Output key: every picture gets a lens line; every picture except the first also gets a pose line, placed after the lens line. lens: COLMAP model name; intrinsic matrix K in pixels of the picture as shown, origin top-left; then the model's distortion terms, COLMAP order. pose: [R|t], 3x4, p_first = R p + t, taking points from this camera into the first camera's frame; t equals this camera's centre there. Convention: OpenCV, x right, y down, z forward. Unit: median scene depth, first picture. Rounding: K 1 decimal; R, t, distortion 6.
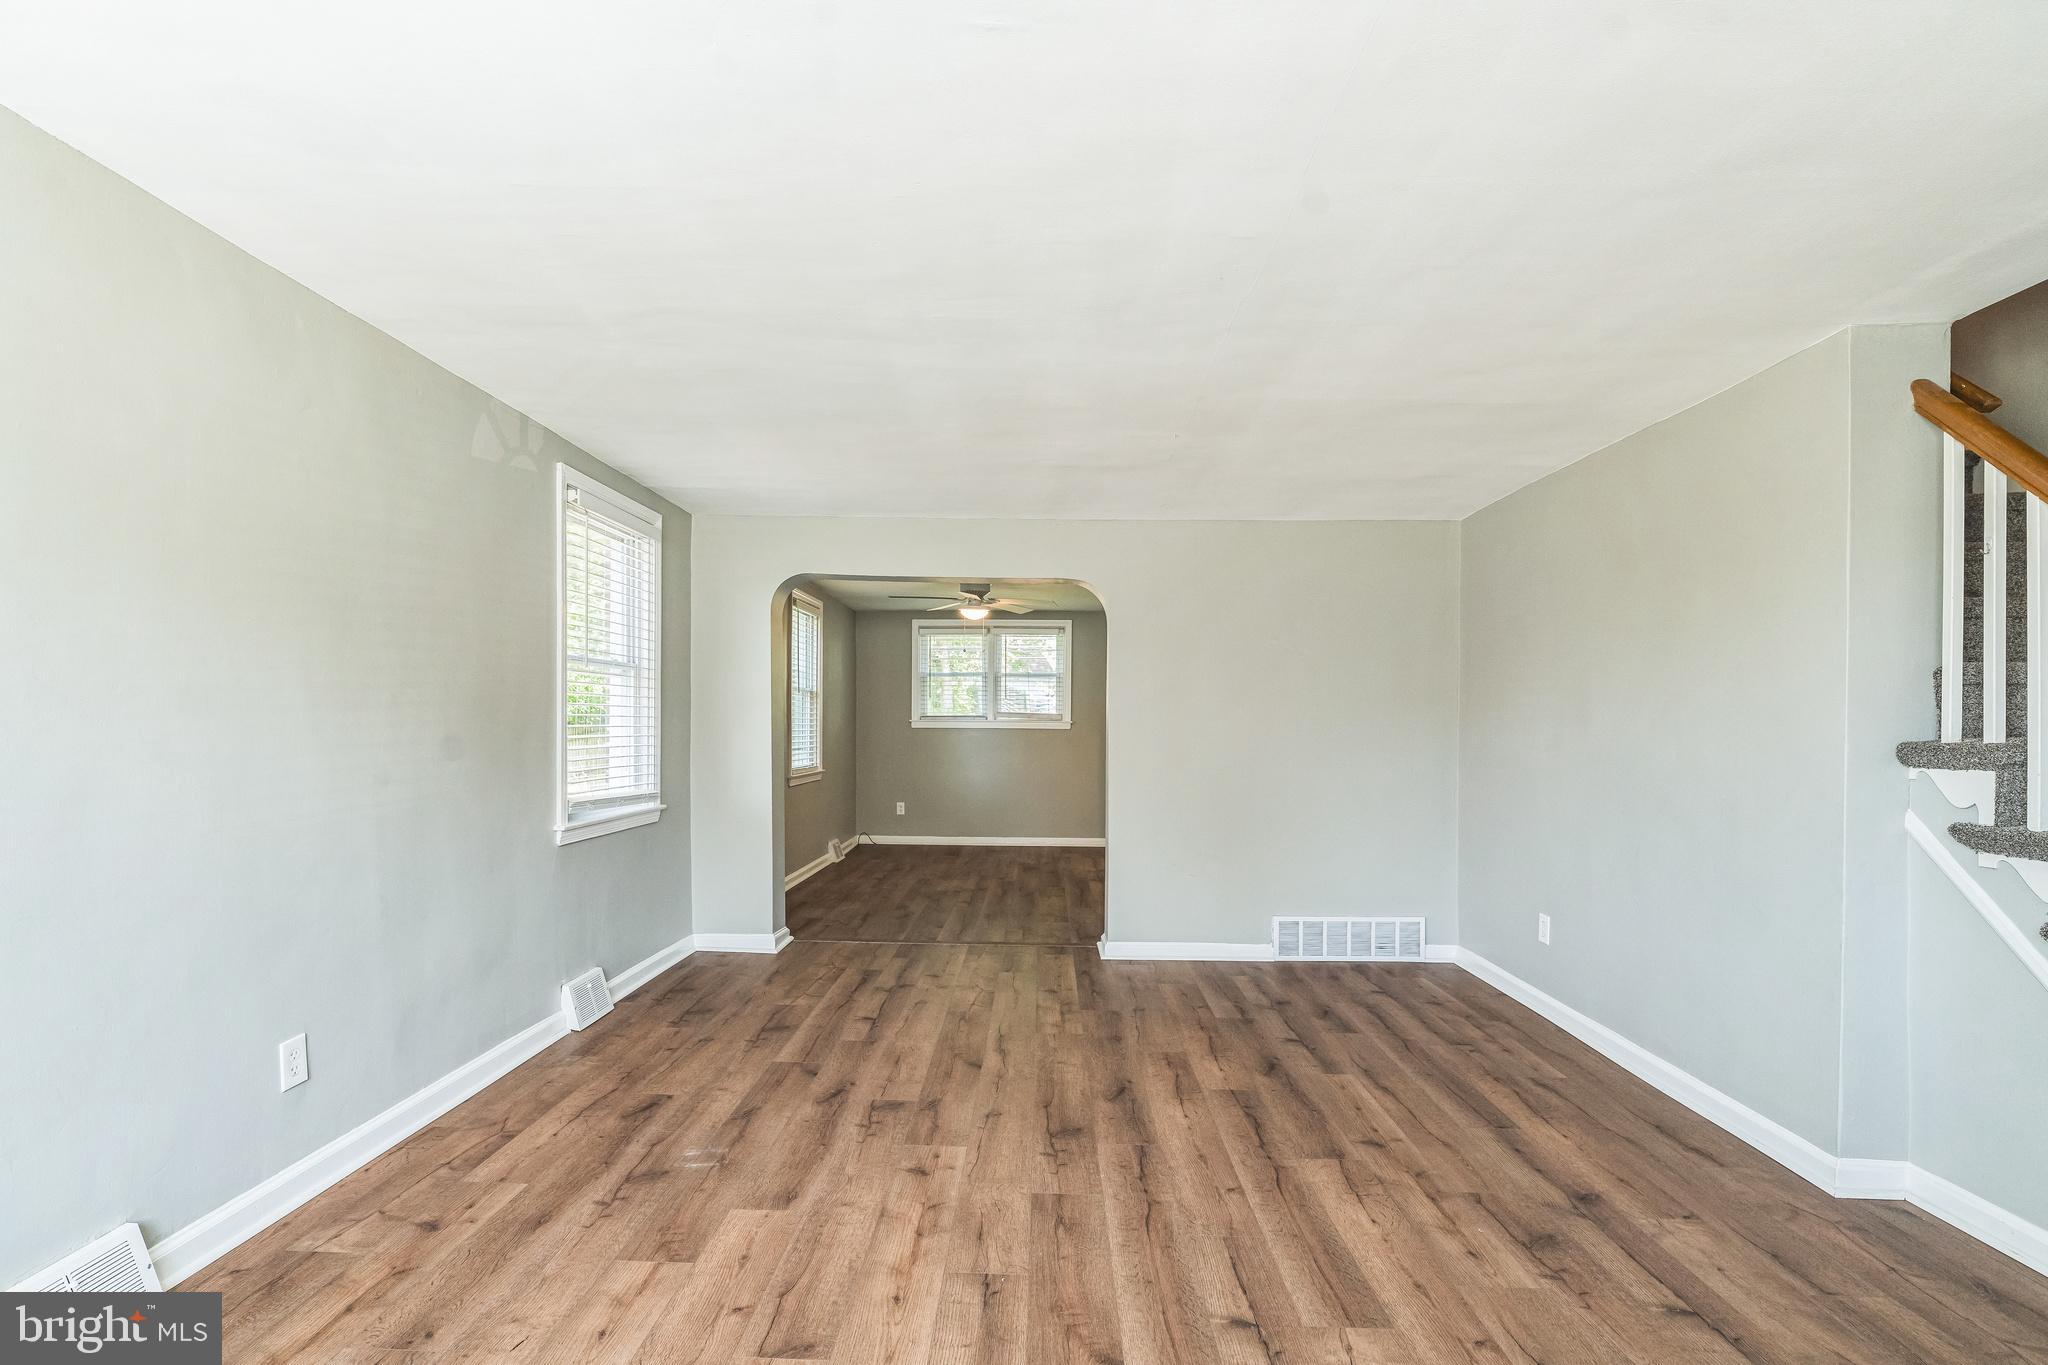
lens RADIAL K [[937.6, 0, 1021.7], [0, 937.6, 721.2], [0, 0, 1]] dist [-0.011562, 0.007338]
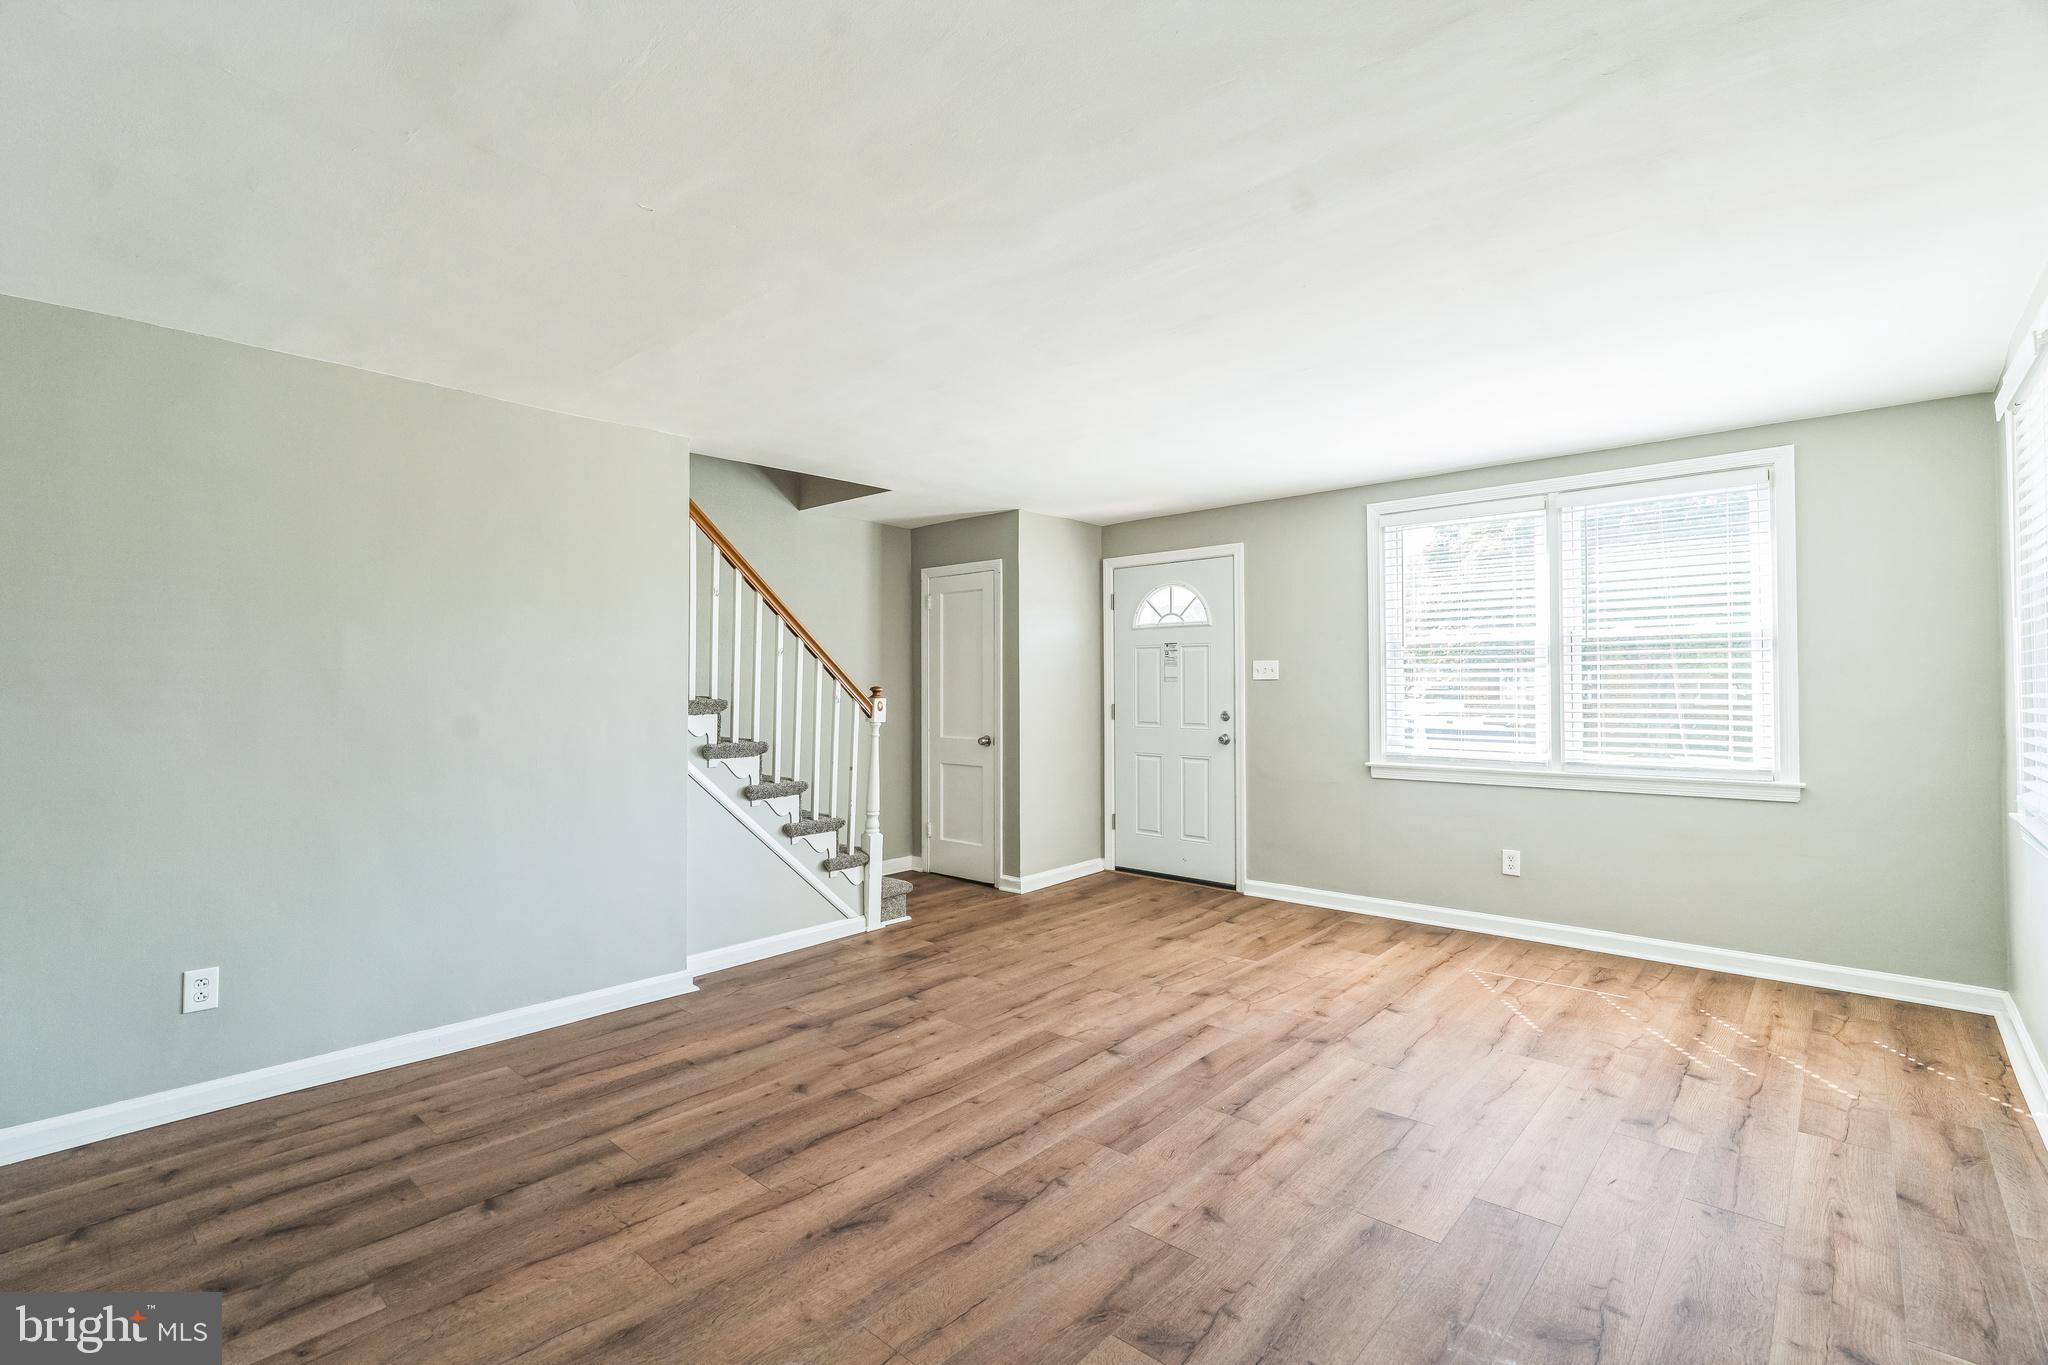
lens RADIAL K [[910.2, 0, 1020.1], [0, 910.2, 661.4], [0, 0, 1]] dist [-0.005253, 0.000379]
pose [[-0.752876, 0.016725, 0.657950, -0.436735], [-0.000683, 0.999657, -0.026194, -0.003100], [-0.658162, -0.020170, -0.752606, 1.430638]]
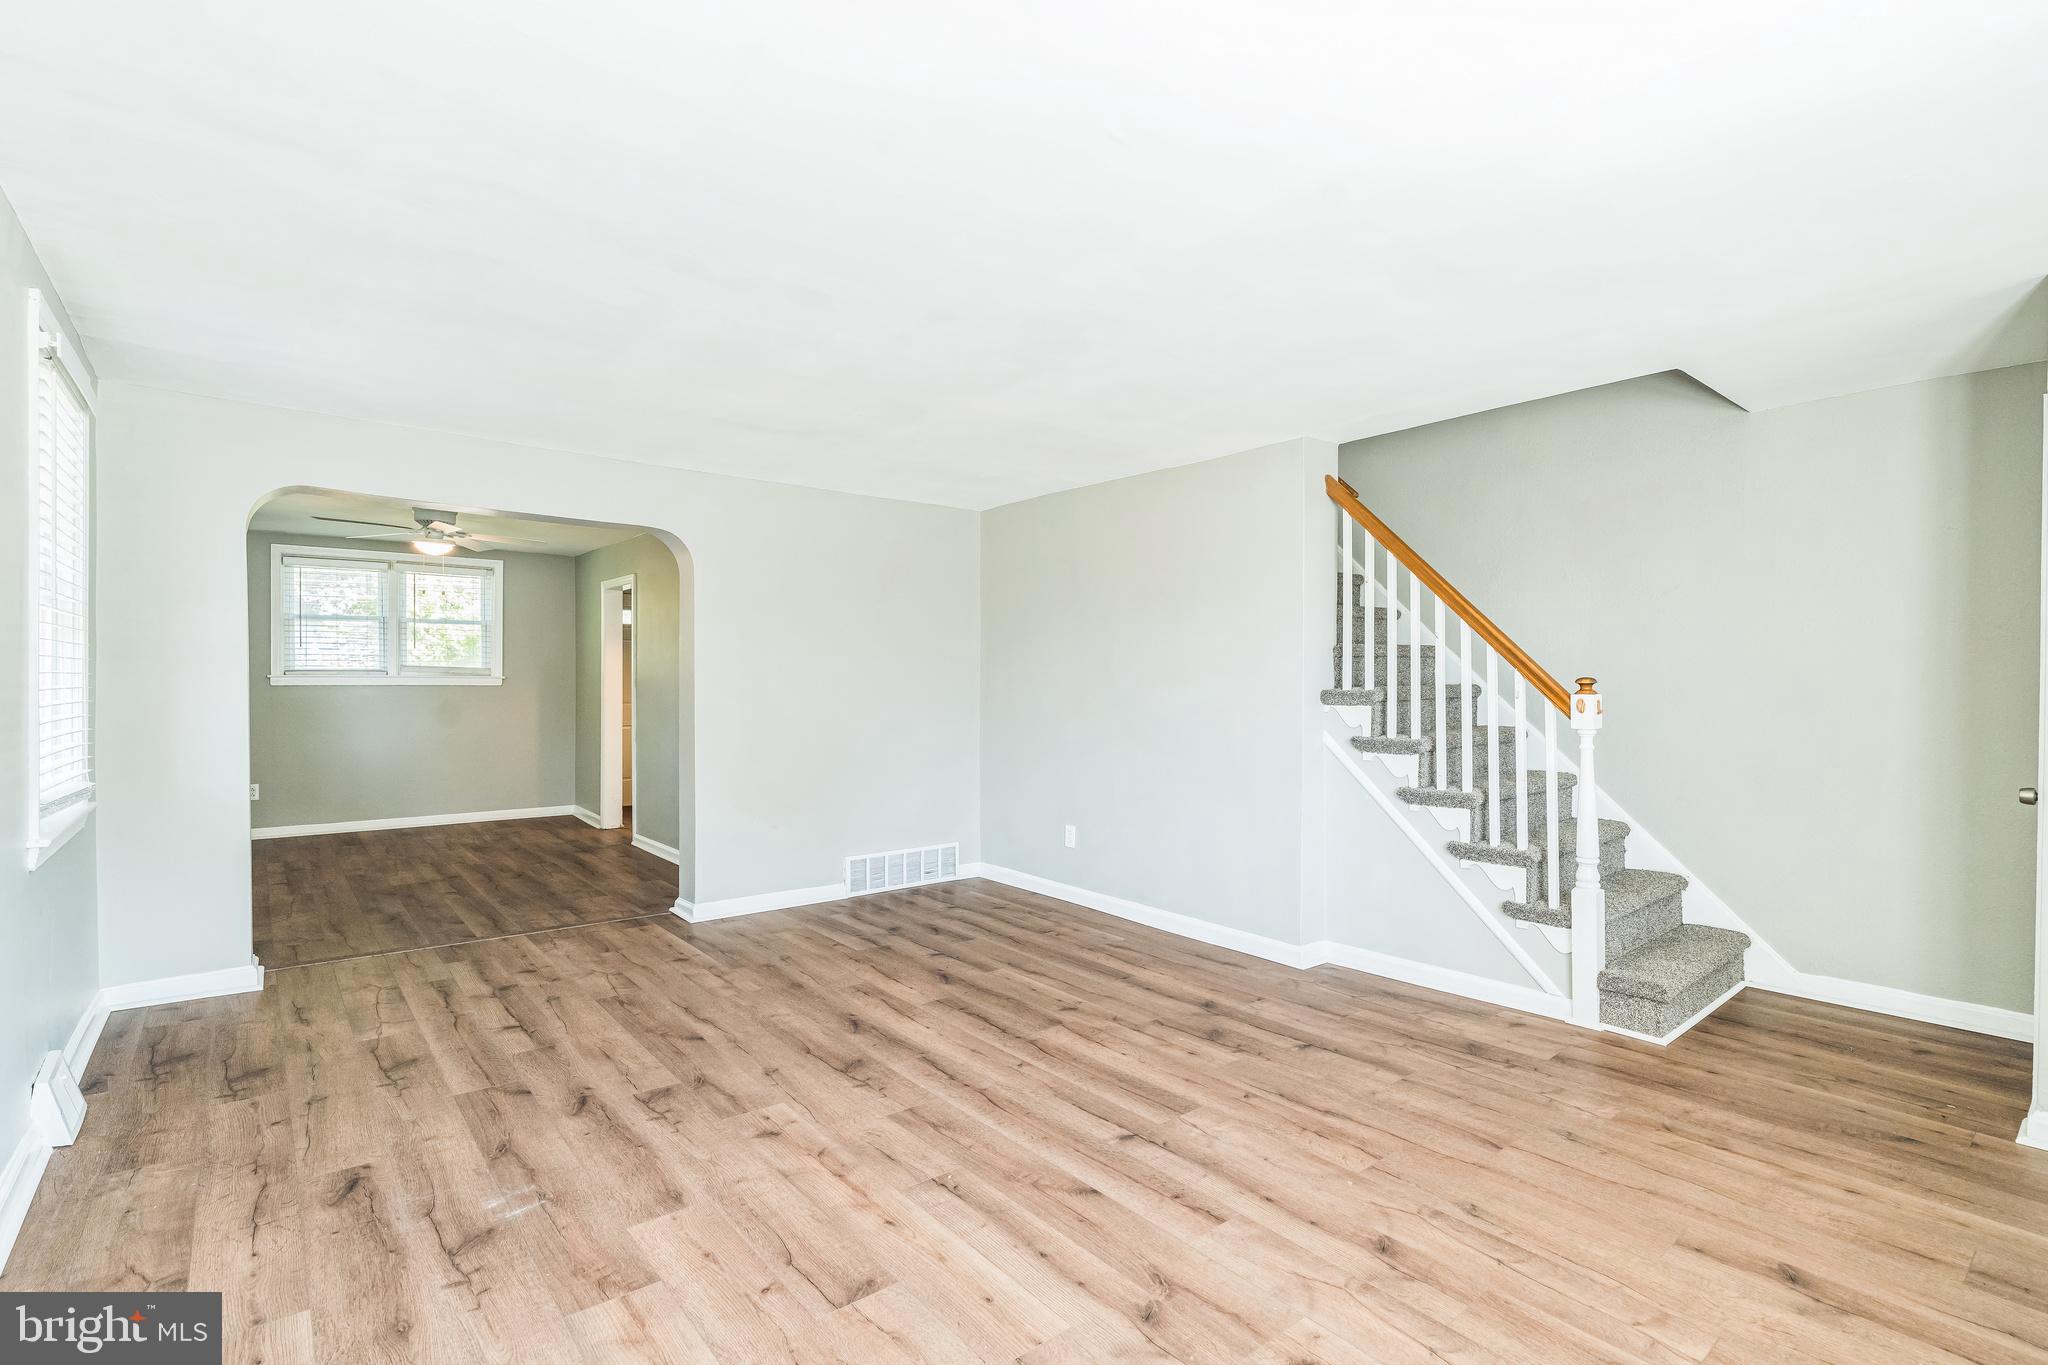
lens RADIAL K [[949.3, 0, 1023.2], [0, 949.3, 665.9], [0, 0, 1]] dist [-0.014686, 0.007981]
pose [[0.756911, 0.005539, 0.653495, -0.459863], [0.000387, 0.999960, -0.008924, -0.004730], [-0.653518, 0.007008, 0.756878, 0.050200]]
